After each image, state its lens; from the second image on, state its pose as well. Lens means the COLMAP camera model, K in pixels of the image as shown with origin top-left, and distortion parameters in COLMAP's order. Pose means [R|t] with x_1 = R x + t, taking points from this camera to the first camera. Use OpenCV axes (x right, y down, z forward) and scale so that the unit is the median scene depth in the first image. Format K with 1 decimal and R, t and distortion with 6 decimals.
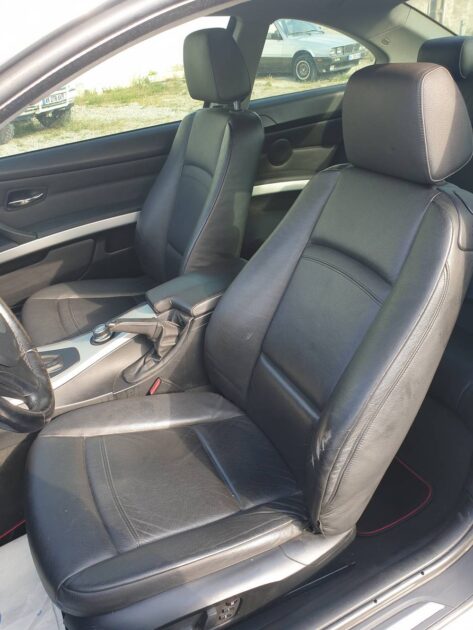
lens RADIAL K [[490.5, 0, 236.5], [0, 490.5, 315.0], [0, 0, 1]] dist [0.029780, 0.004185]
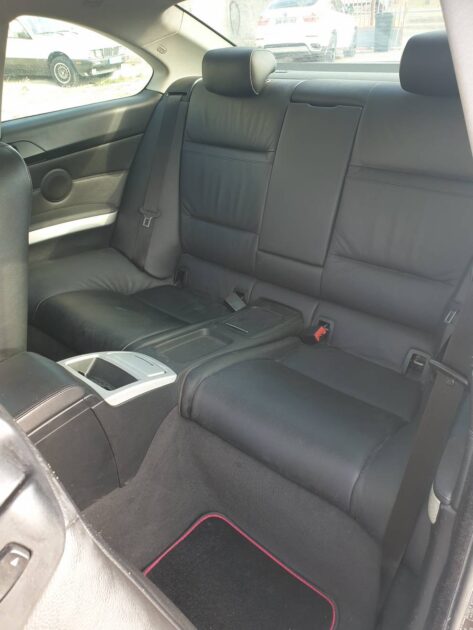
lens RADIAL K [[472.6, 0, 236.5], [0, 472.6, 315.0], [0, 0, 1]] dist [0.100587, -0.108100]
pose [[0.907396, -0.179706, 0.379920, 0.019431], [0.176717, 0.983320, 0.043052, -0.105504], [-0.381319, 0.028073, 0.924017, 0.180396]]
